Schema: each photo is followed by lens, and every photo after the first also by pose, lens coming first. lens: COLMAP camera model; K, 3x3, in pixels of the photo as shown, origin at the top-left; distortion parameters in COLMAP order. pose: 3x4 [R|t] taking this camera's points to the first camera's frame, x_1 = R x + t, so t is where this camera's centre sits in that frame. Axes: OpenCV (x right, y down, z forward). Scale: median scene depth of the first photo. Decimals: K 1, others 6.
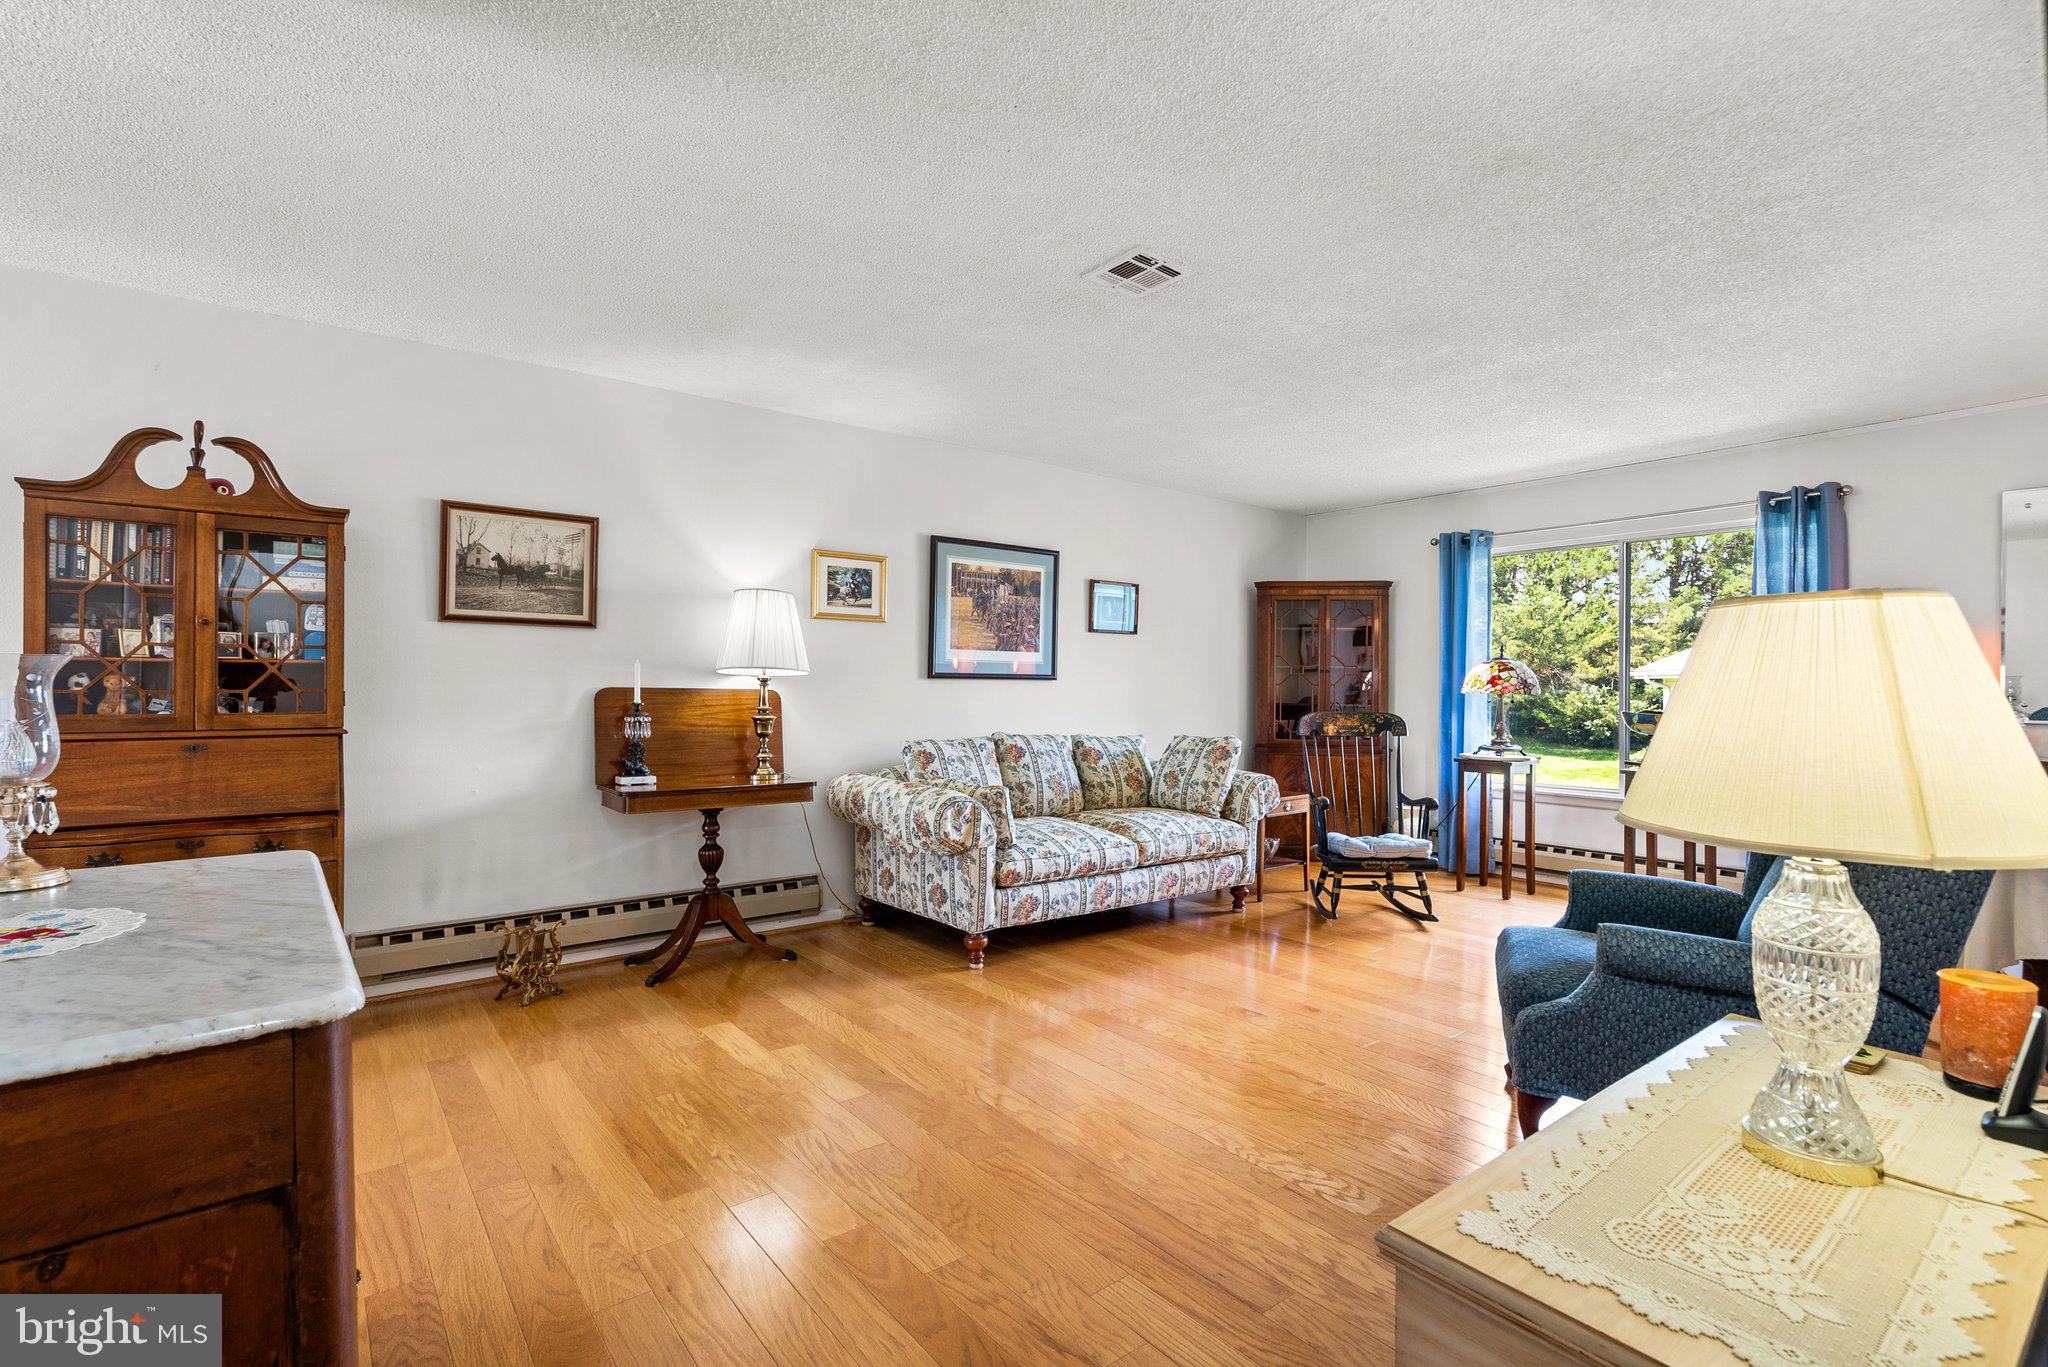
lens RADIAL K [[930.3, 0, 1015.9], [0, 930.3, 680.2], [0, 0, 1]] dist [-0.001337, 0.000853]
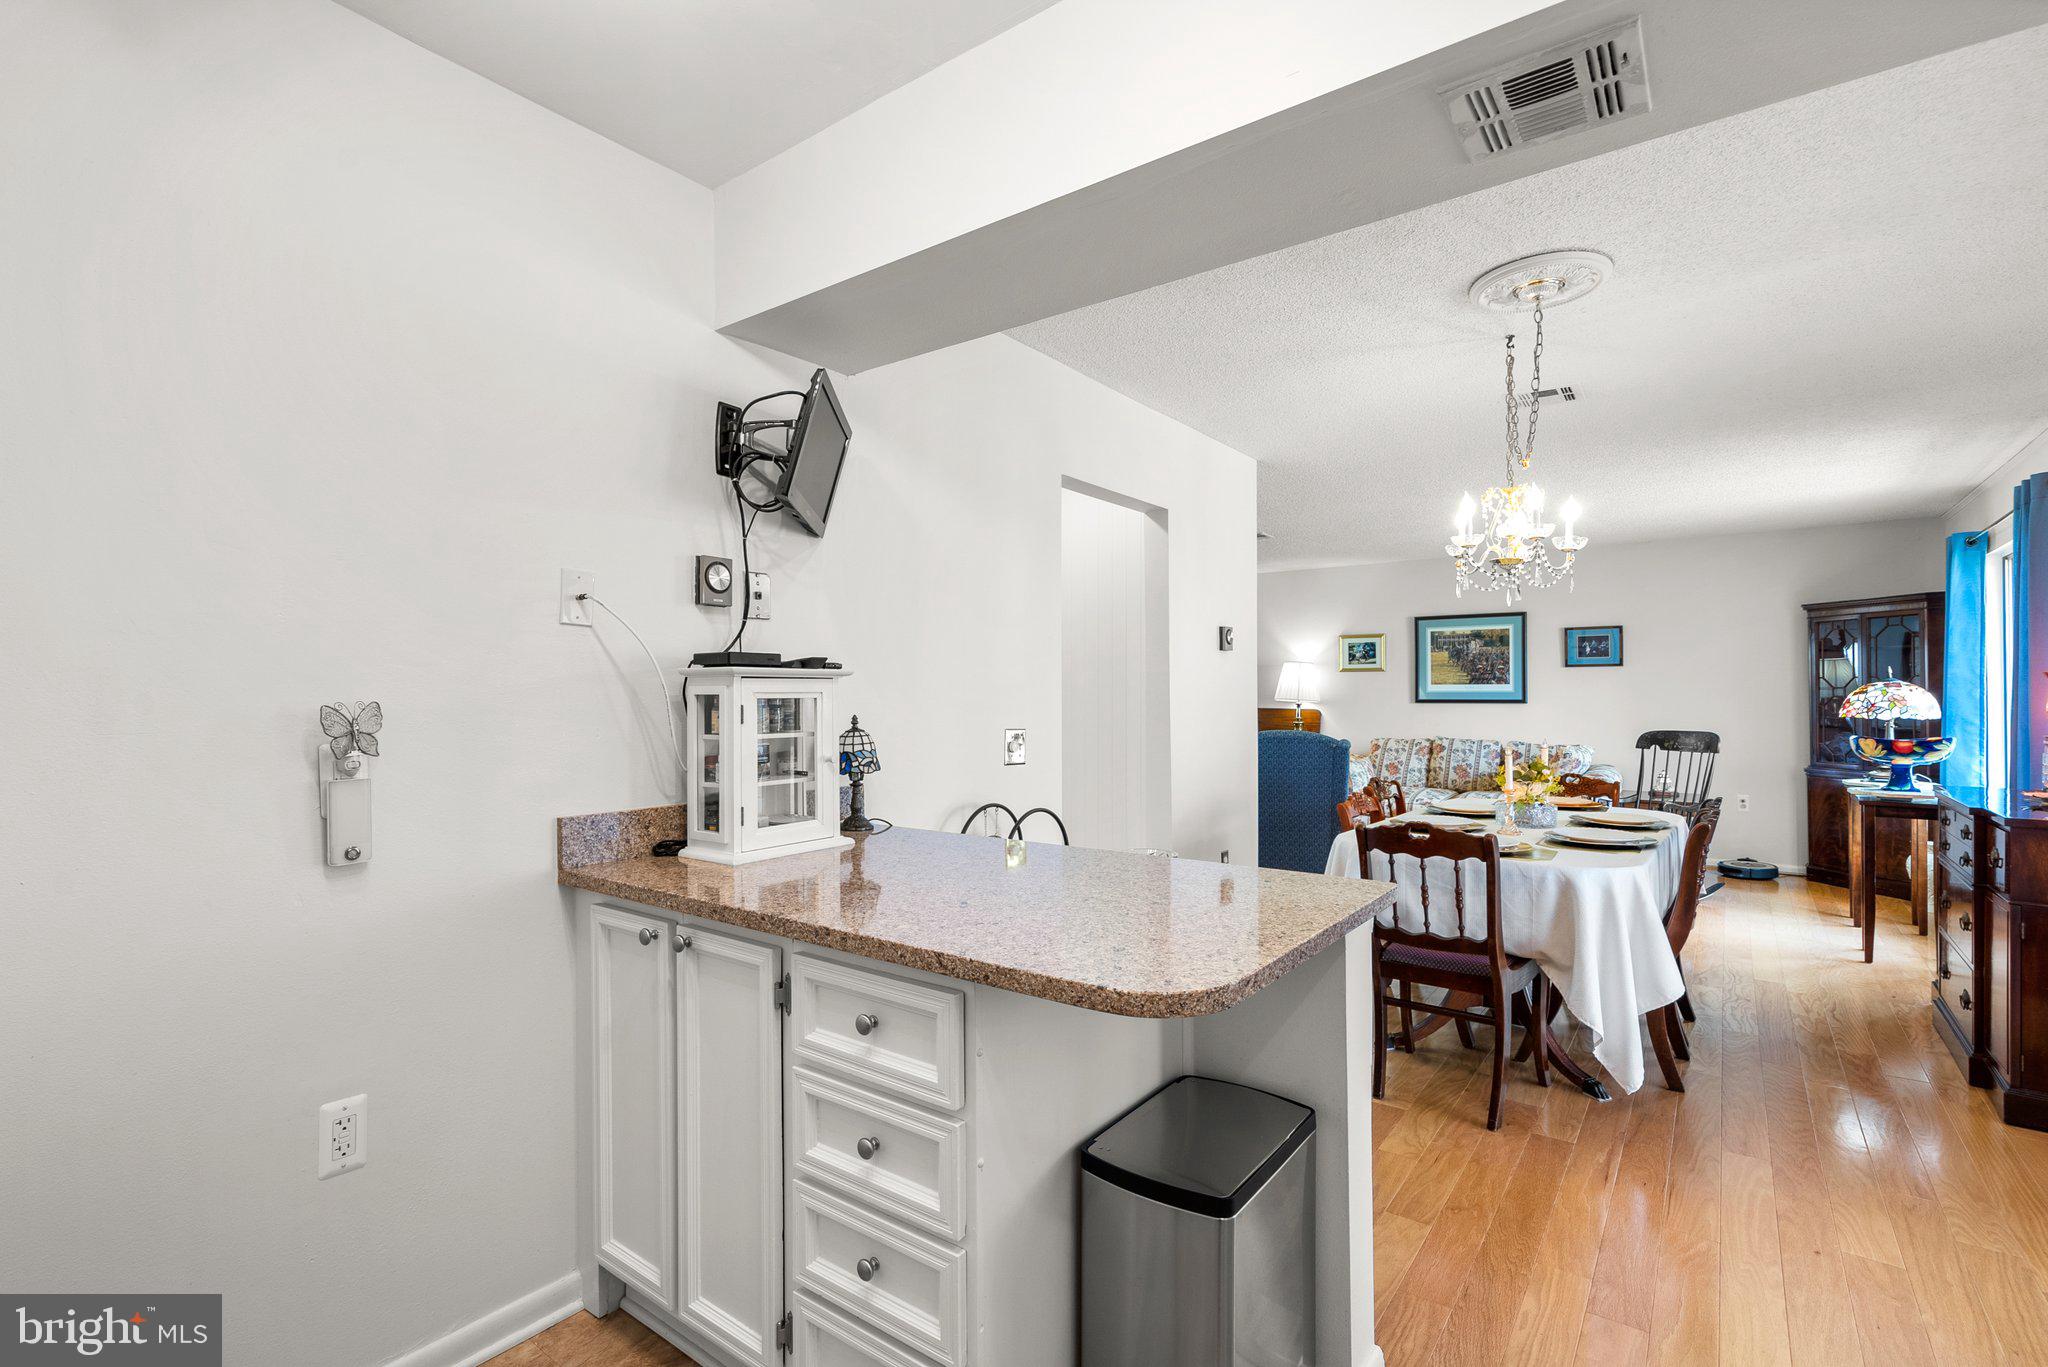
lens RADIAL K [[930.3, 0, 1015.9], [0, 930.3, 680.2], [0, 0, 1]] dist [-0.001337, 0.000853]
pose [[0.253512, -0.022720, -0.967065, 1.387520], [0.008528, 0.999738, -0.021252, -0.013645], [0.967295, -0.002859, 0.253639, -0.119238]]
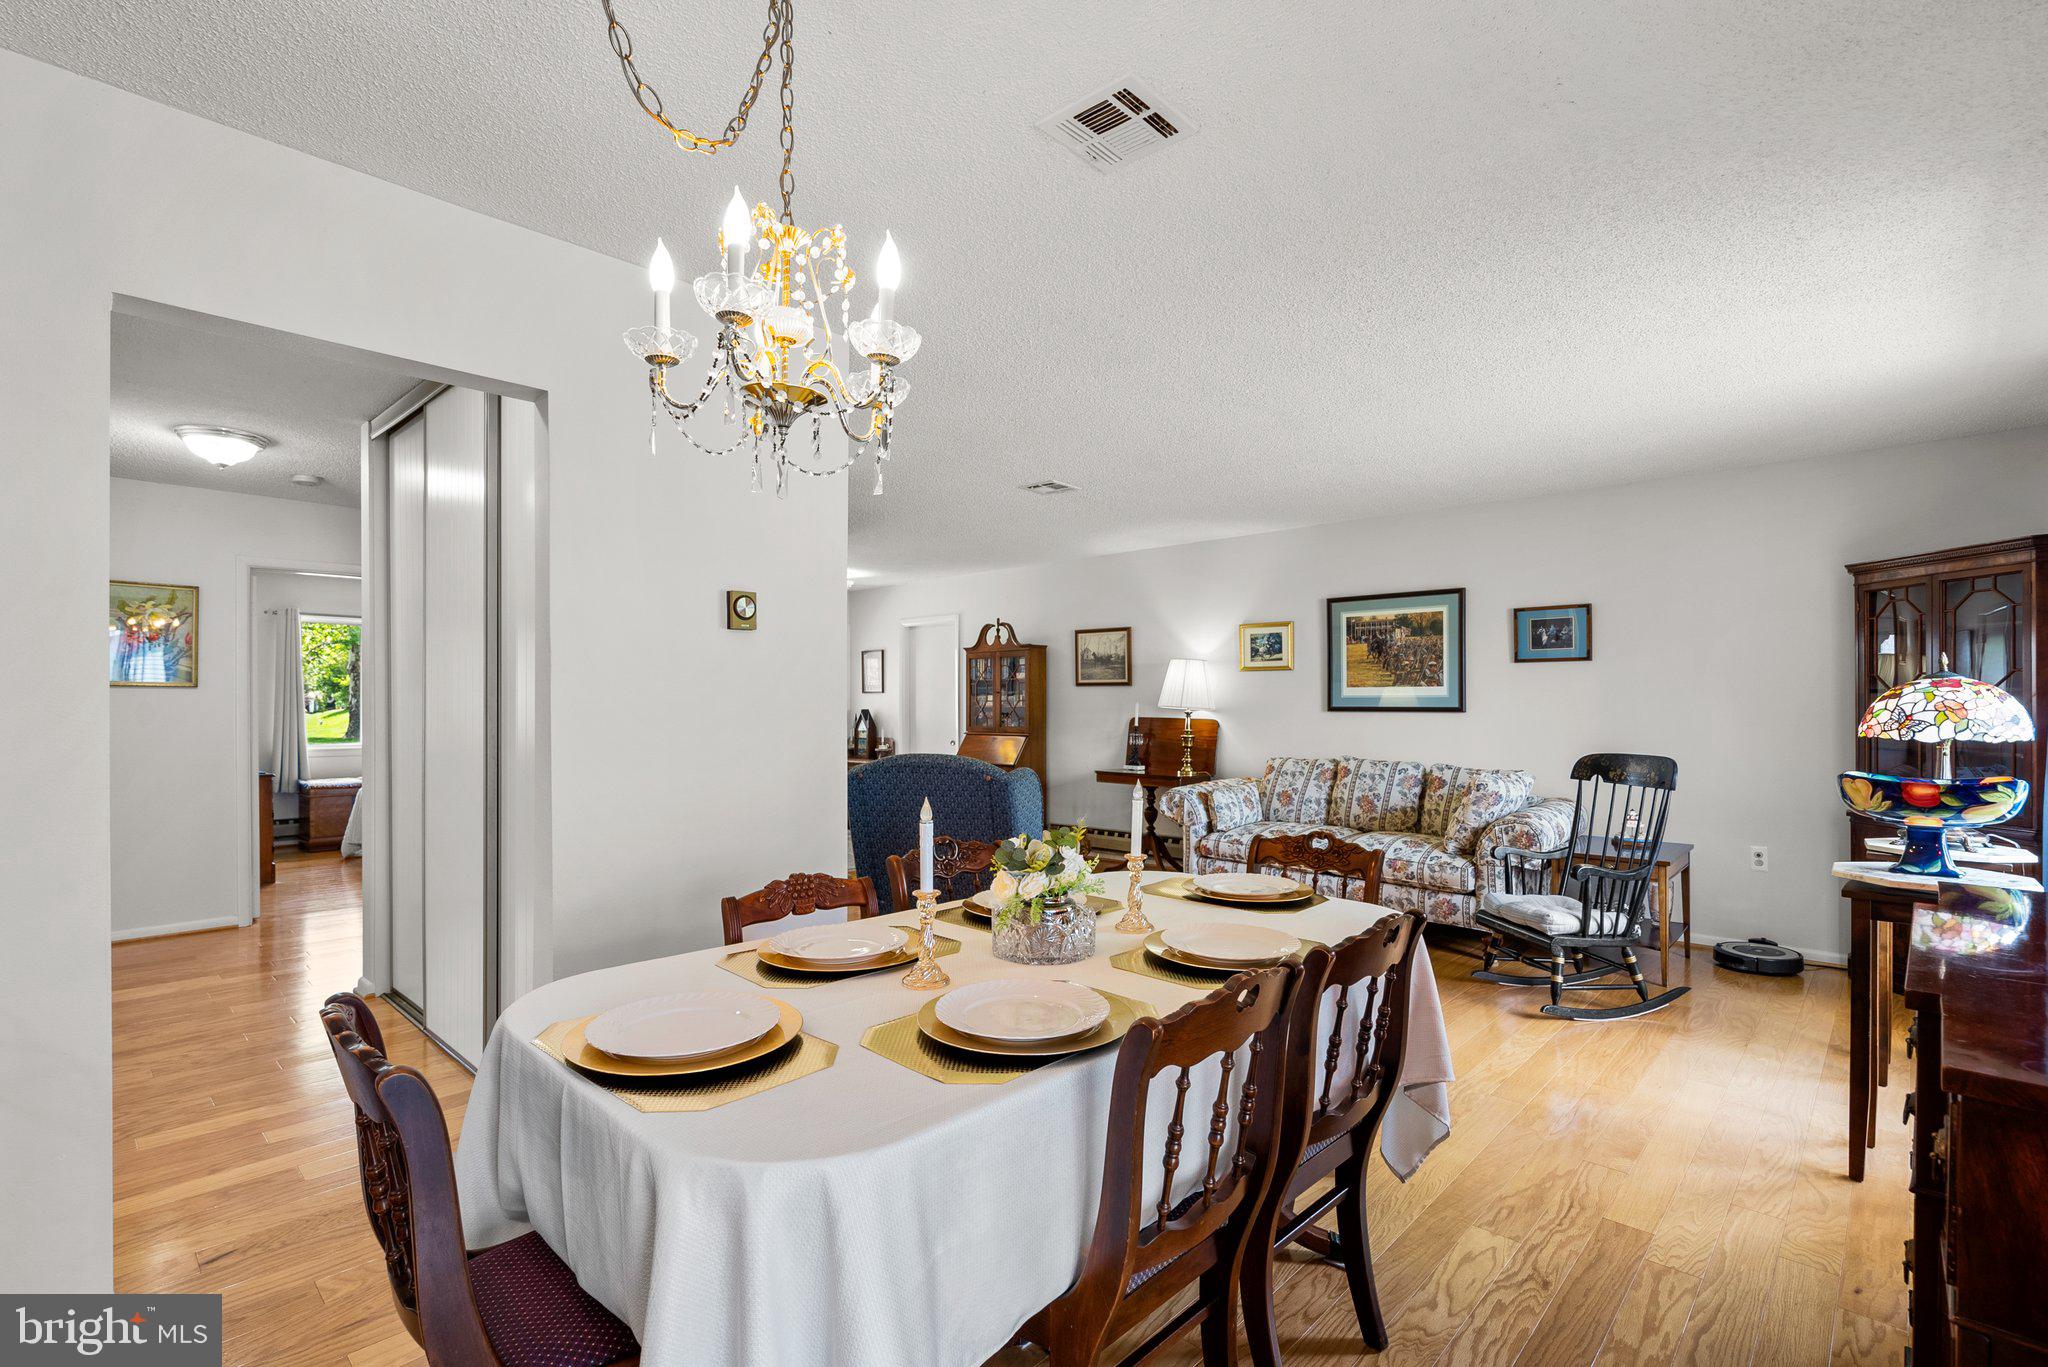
lens RADIAL K [[934.5, 0, 1012.0], [0, 934.5, 698.9], [0, 0, 1]] dist [0.000553, 0.000312]
pose [[0.145698, -0.010360, -0.989275, 1.148033], [0.007976, 0.999925, -0.009297, -0.010964], [0.989297, -0.006536, 0.145770, 0.401501]]
